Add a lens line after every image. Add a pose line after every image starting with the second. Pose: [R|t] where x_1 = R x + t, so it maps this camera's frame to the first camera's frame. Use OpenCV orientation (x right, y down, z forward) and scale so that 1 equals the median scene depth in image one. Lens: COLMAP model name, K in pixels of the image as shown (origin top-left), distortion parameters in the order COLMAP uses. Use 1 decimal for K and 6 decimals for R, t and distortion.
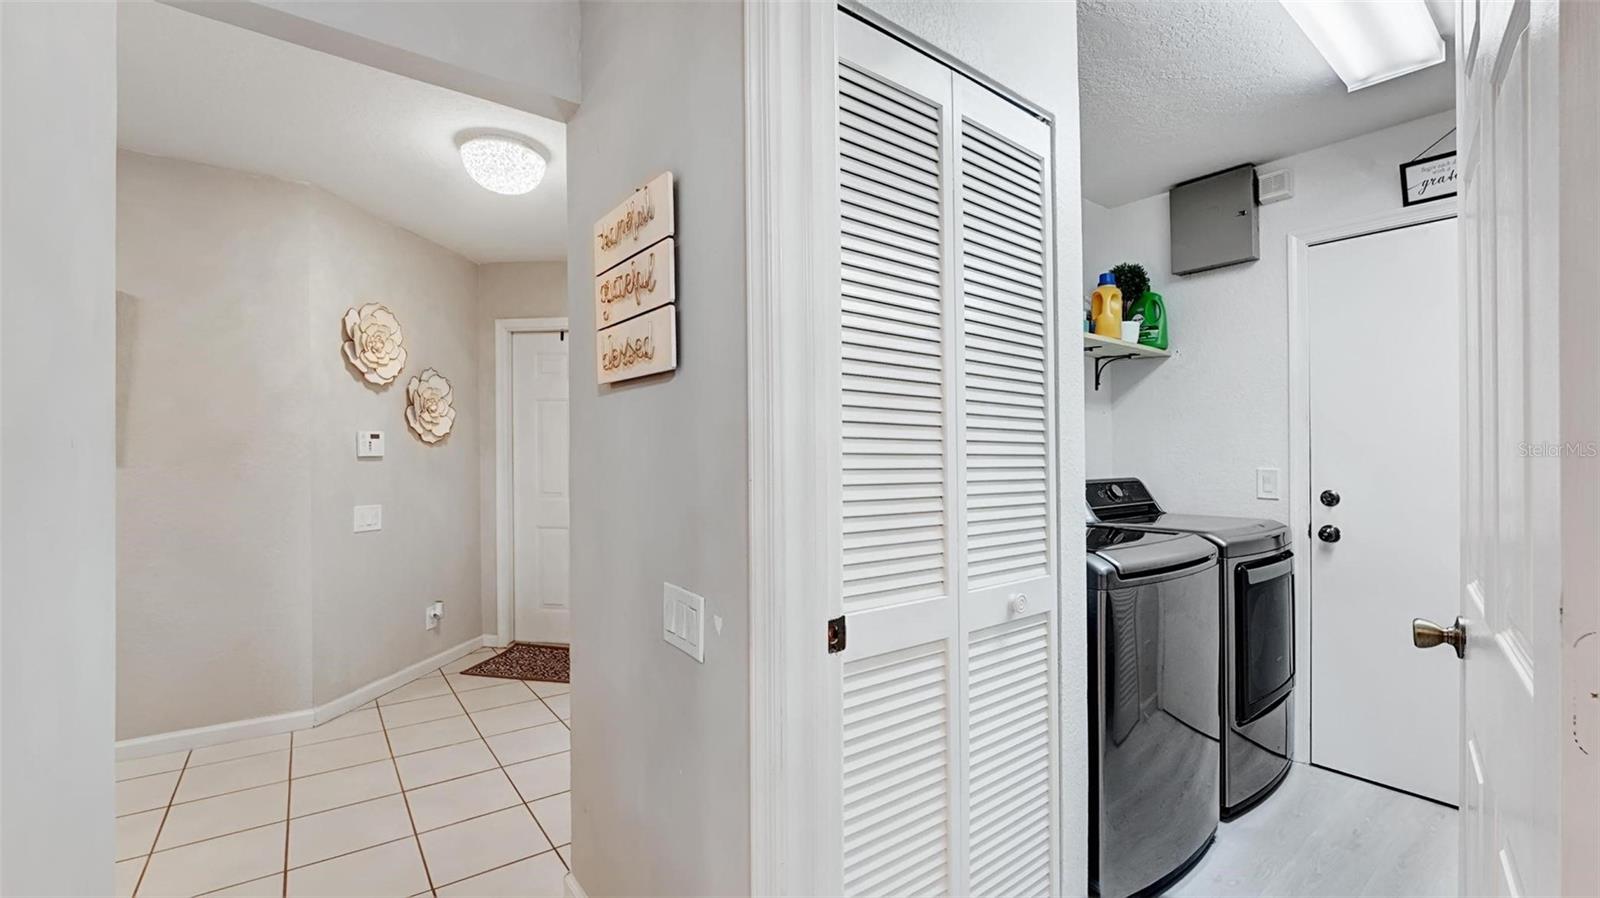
lens RADIAL K [[660.7, 0, 801.9], [0, 660.7, 447.8], [0, 0, 1]] dist [-0.020149, 0.000198]
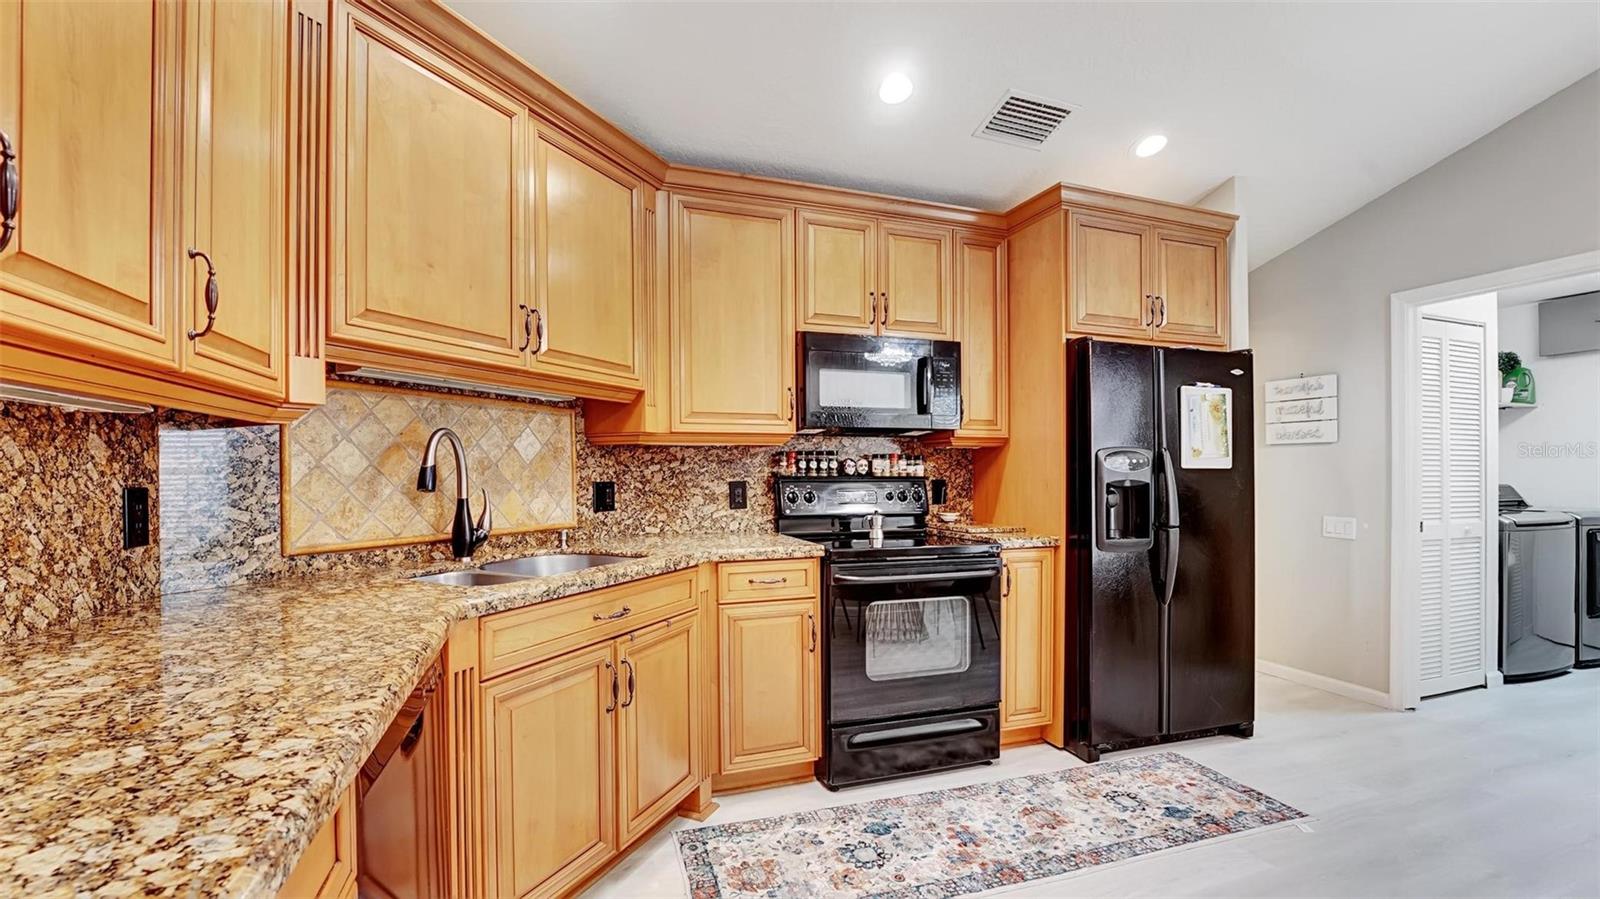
lens RADIAL K [[660.7, 0, 748.1], [0, 660.7, 478.4], [0, 0, 1]] dist [-0.020149, 0.000198]
pose [[0.940773, -0.001736, -0.339033, -1.019808], [0.008825, 0.999773, 0.019369, -0.021408], [0.338922, -0.021214, 0.940575, -1.593409]]
